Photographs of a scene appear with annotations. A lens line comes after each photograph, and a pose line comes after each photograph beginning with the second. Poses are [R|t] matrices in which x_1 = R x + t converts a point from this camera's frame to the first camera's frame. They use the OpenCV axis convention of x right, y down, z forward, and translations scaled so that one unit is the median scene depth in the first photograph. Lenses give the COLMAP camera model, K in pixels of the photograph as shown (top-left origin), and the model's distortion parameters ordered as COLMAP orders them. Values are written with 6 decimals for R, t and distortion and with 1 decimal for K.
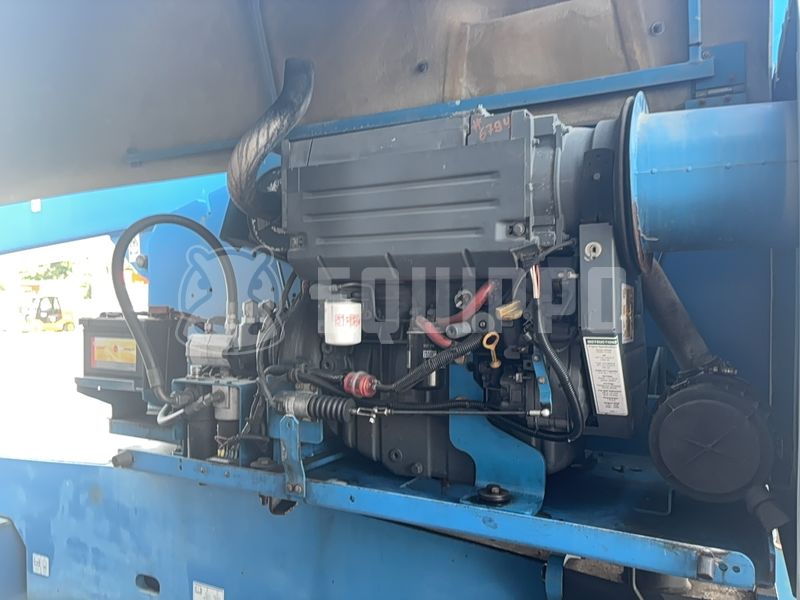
lens RADIAL K [[613.0, 0, 400.0], [0, 613.0, 300.0], [0, 0, 1]] dist [0.014025, -0.006845]
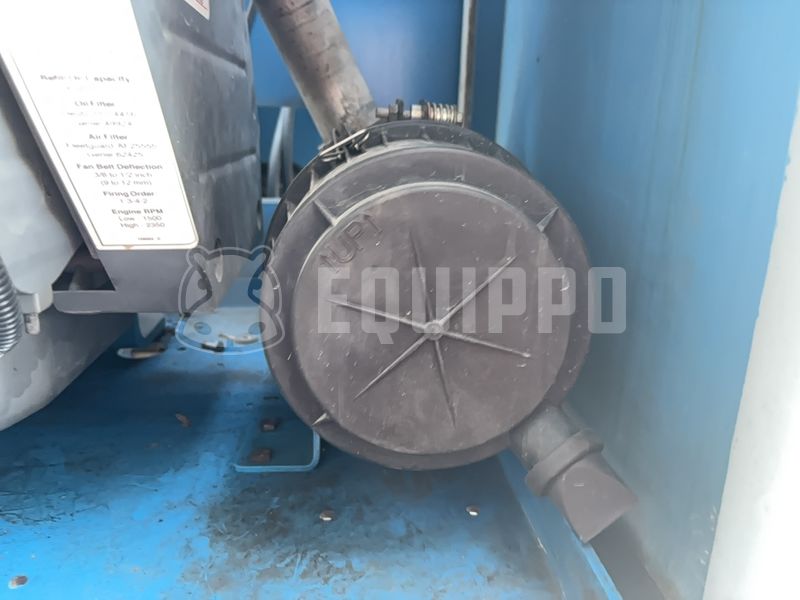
lens RADIAL K [[613.0, 0, 400.0], [0, 613.0, 300.0], [0, 0, 1]] dist [0.014025, -0.006845]
pose [[0.832247, -0.136548, 0.537327, 0.229447], [-0.024912, 0.959005, 0.282293, 0.098346], [-0.553845, -0.248324, 0.794727, 0.552625]]
